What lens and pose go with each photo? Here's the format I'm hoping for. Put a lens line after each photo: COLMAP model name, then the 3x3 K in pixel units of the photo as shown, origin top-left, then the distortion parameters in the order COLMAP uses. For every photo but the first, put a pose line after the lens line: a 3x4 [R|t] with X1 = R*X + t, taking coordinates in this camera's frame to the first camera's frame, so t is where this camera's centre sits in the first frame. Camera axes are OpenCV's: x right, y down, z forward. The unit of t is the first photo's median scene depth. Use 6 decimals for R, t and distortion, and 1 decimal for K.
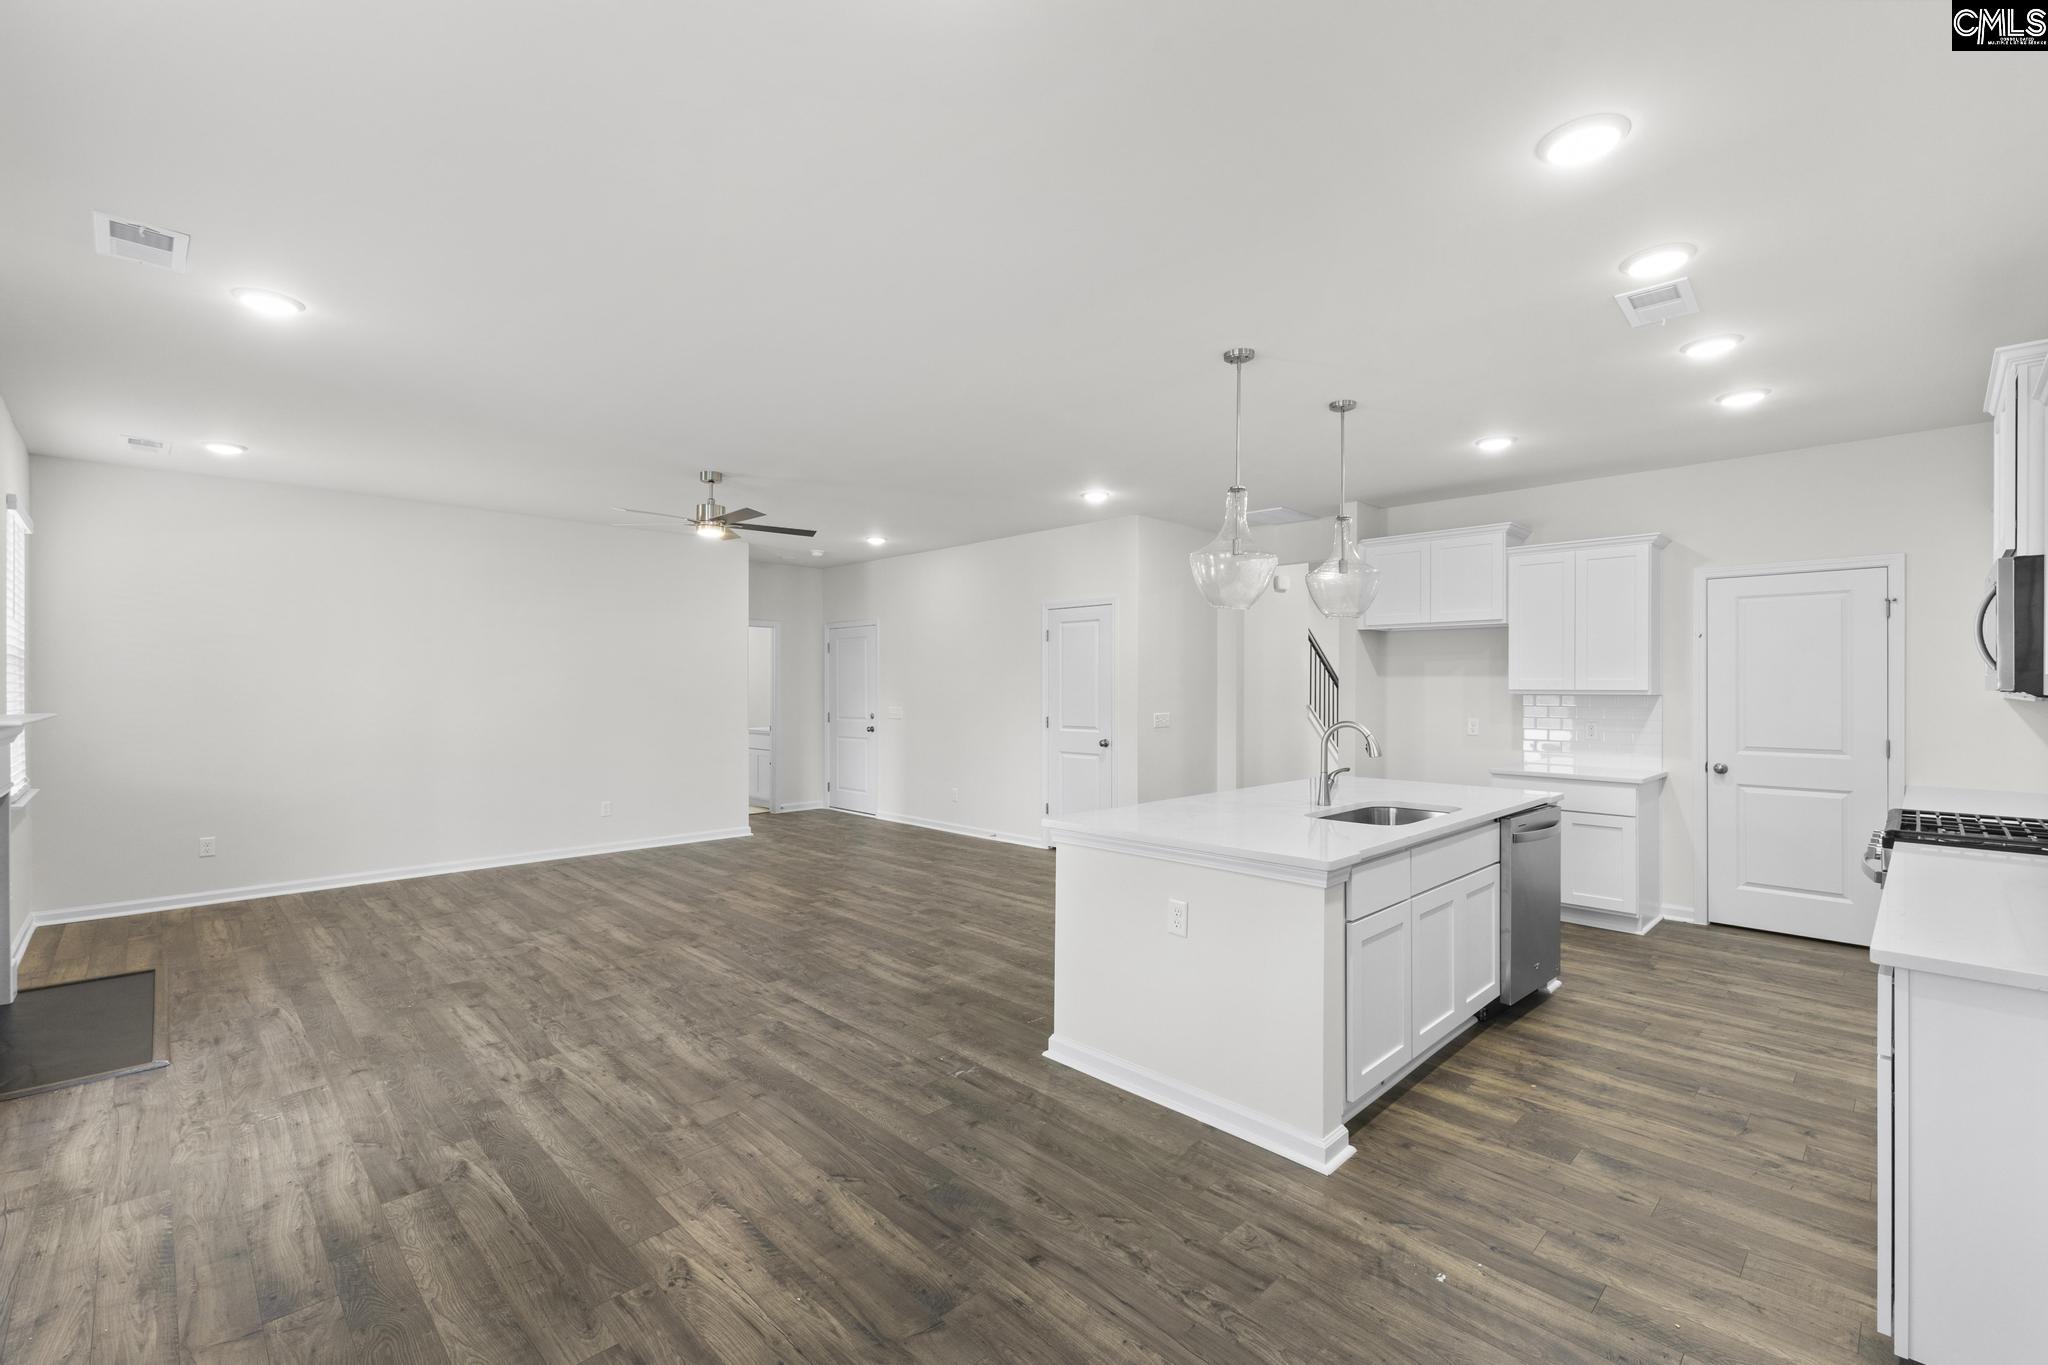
lens RADIAL K [[884.9, 0, 1022.2], [0, 884.9, 691.5], [0, 0, 1]] dist [0.013580, -0.003702]
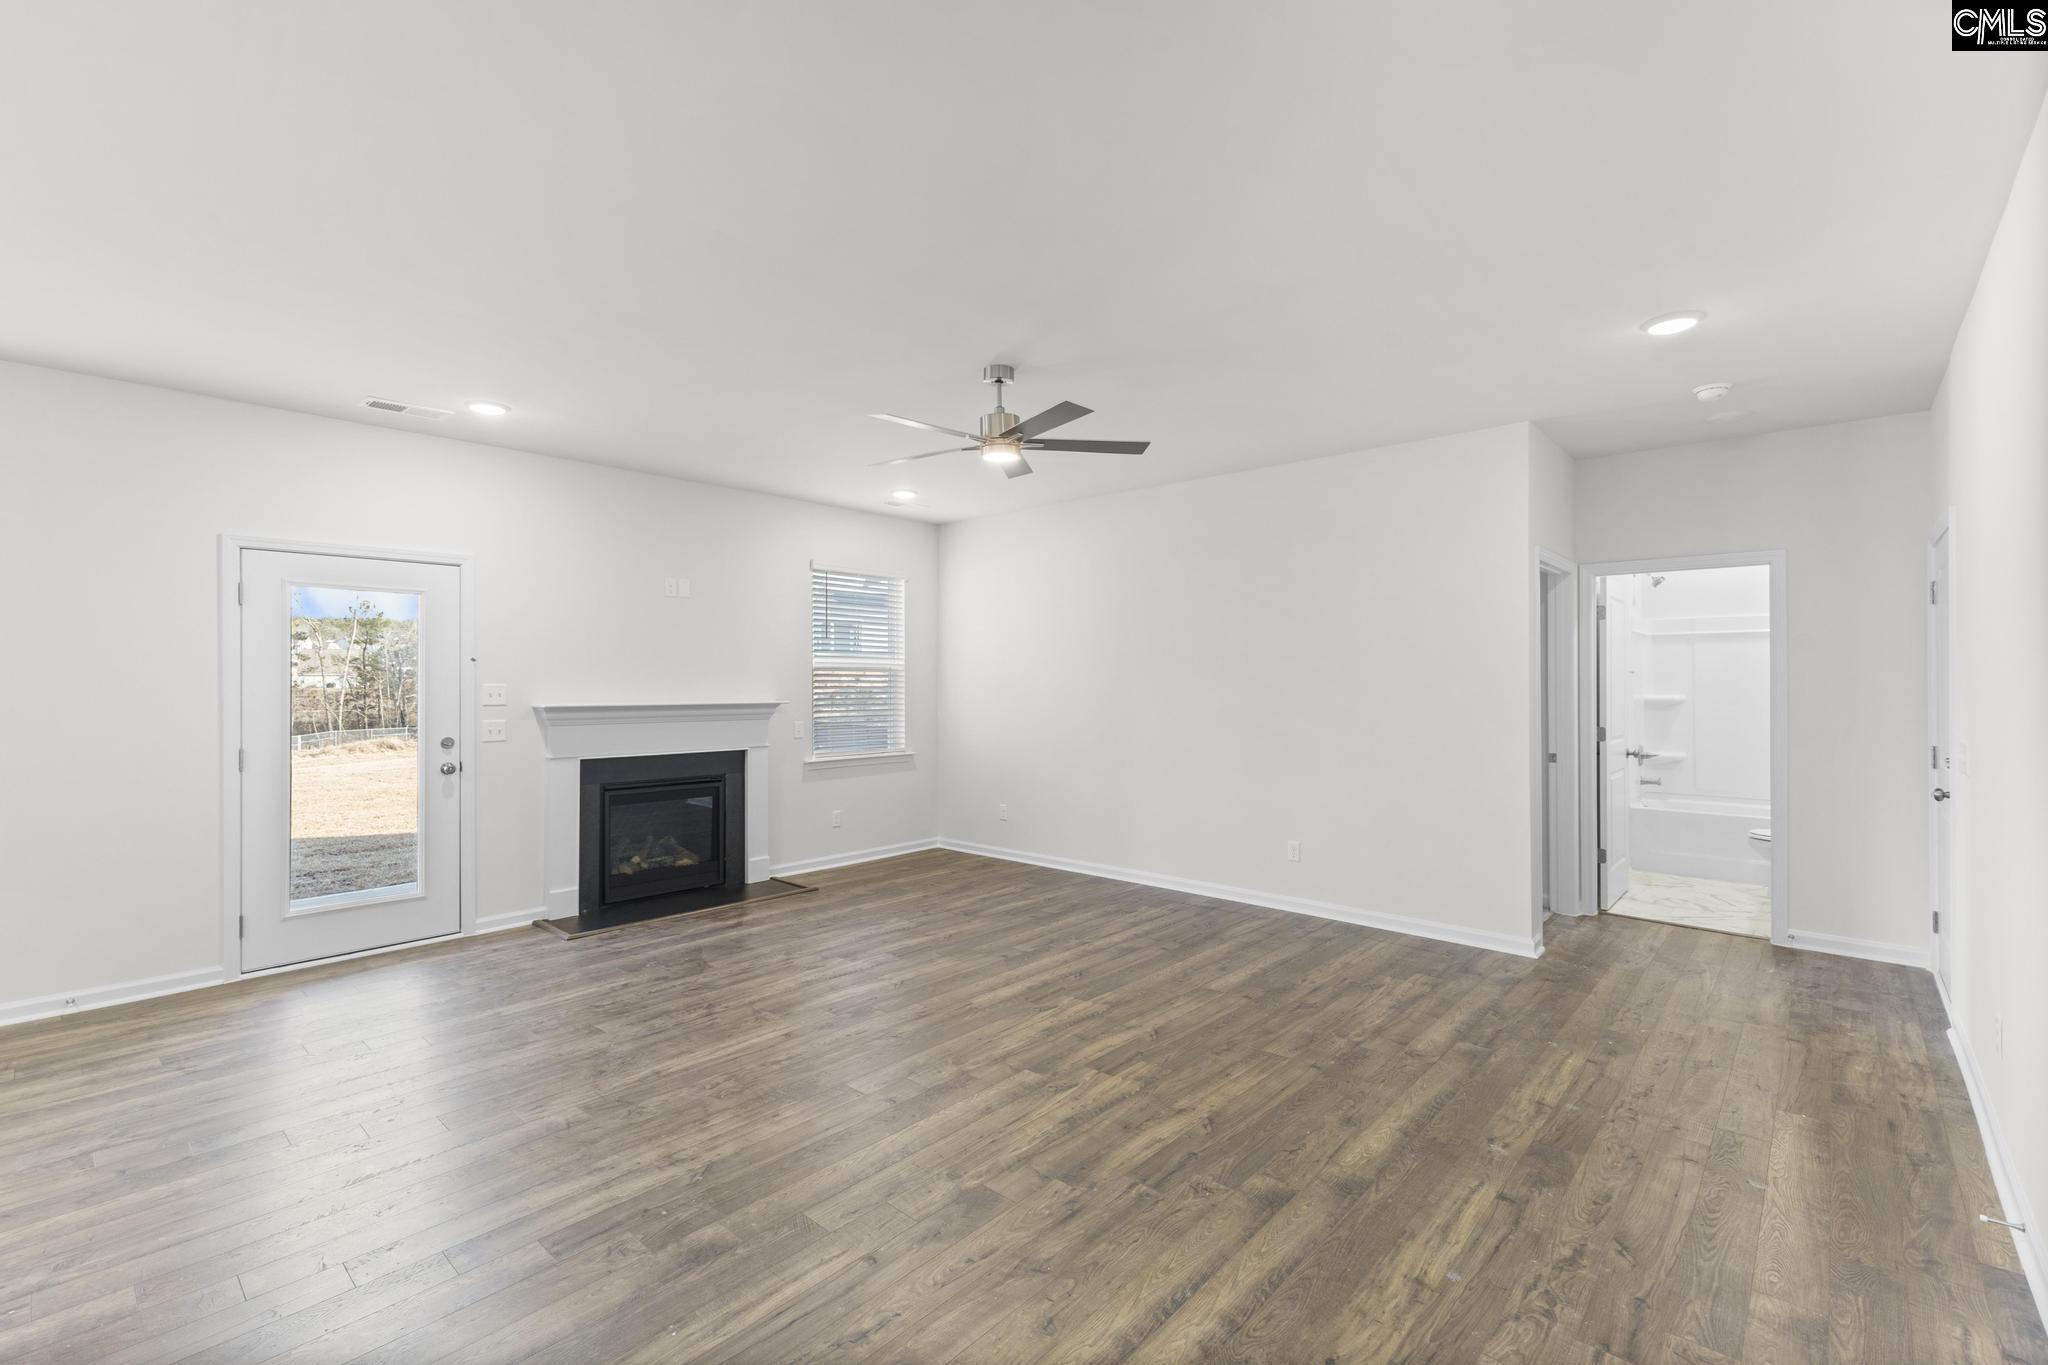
lens RADIAL K [[884.9, 0, 1025.2], [0, 884.9, 680.6], [0, 0, 1]] dist [0.013580, -0.003702]
pose [[0.062247, -0.002901, -0.998057, 0.519897], [-0.003270, 0.999990, -0.003110, -0.009051], [0.998055, 0.003457, 0.062237, 1.550449]]
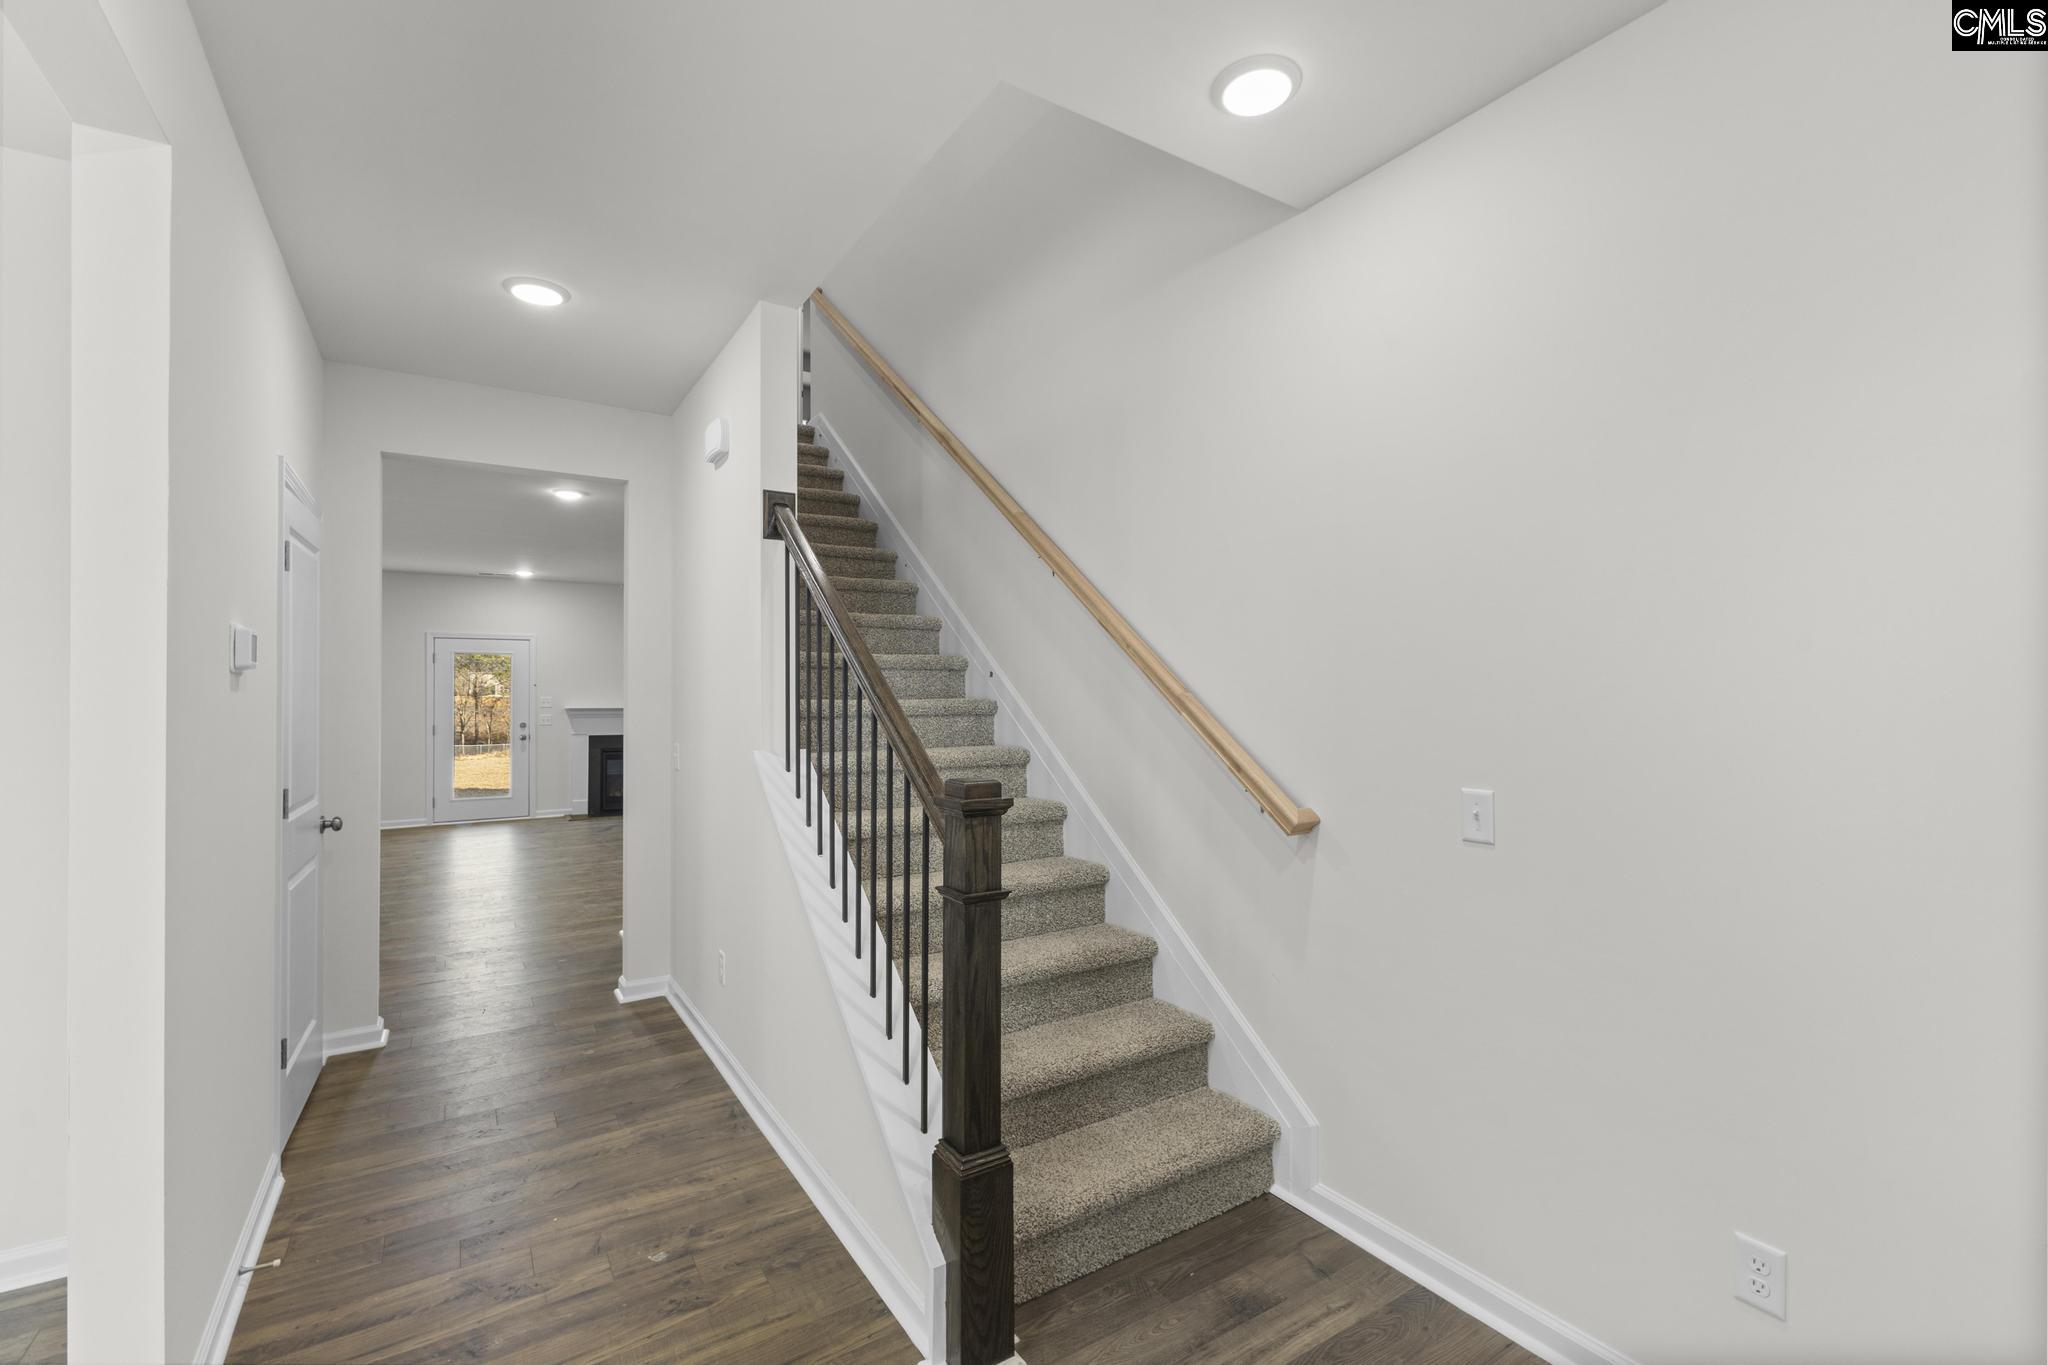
lens RADIAL K [[884.9, 0, 1012.3], [0, 884.9, 694.2], [0, 0, 1]] dist [0.013580, -0.003702]
pose [[-0.212624, -0.001231, -0.977133, 1.580097], [-0.004825, 0.999988, -0.000210, -0.021521], [0.977122, 0.004670, -0.212627, 2.920168]]
